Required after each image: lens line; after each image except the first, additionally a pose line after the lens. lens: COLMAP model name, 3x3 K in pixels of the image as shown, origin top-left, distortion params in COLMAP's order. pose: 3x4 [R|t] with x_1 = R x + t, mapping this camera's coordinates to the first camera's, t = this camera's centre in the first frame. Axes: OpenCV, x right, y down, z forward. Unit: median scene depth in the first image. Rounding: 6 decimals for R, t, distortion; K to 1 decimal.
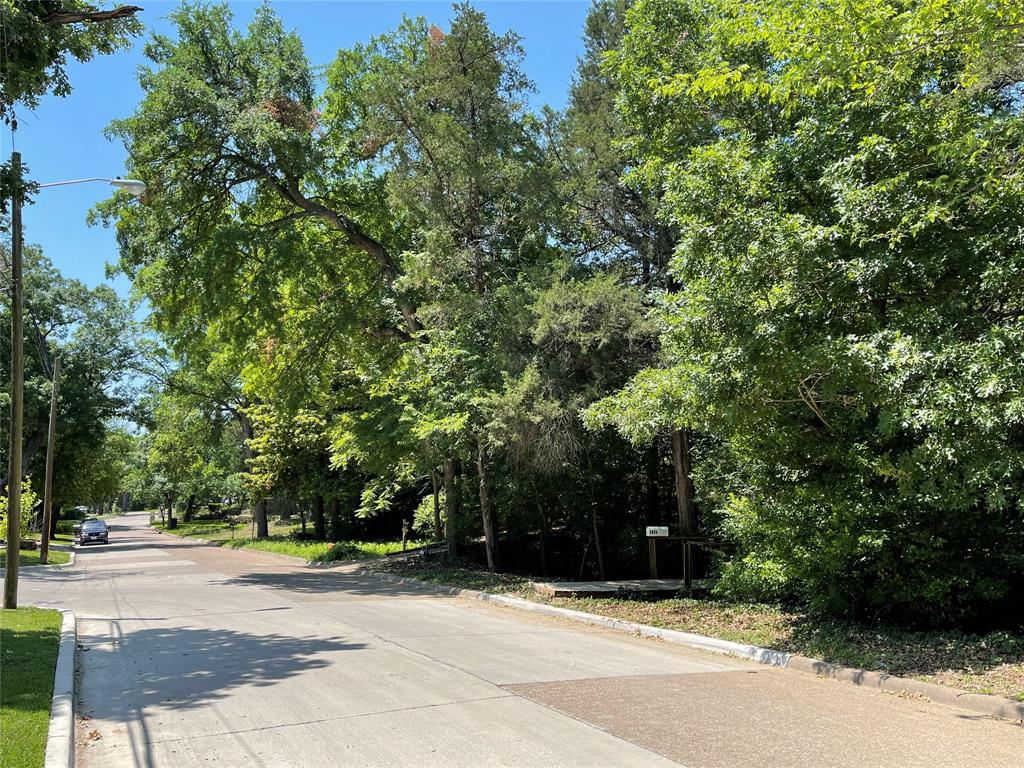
lens RADIAL K [[870.9, 0, 512.0], [0, 870.9, 384.0], [0, 0, 1]] dist [0.095099, -0.168612]
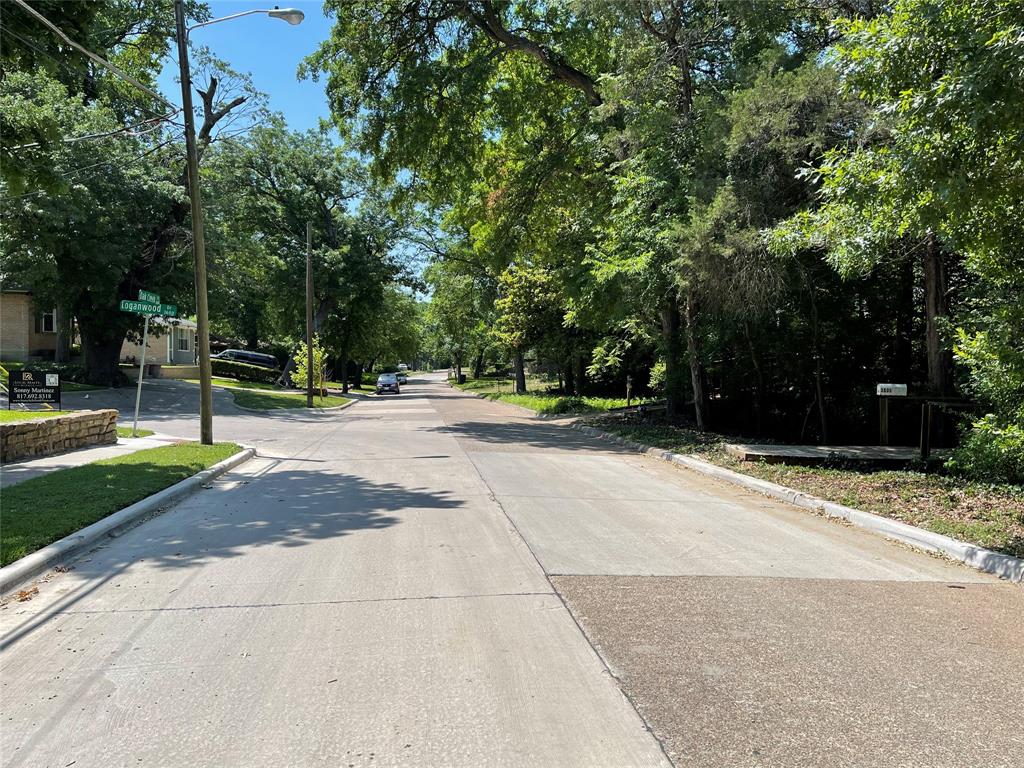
lens RADIAL K [[810.0, 0, 512.0], [0, 810.0, 384.0], [0, 0, 1]] dist [0.098948, -0.123919]
pose [[0.947408, 0.020743, -0.319355, 0.061152], [0.029435, 0.988019, 0.151498, 0.029289], [0.318671, -0.152931, 0.935447, 0.135782]]
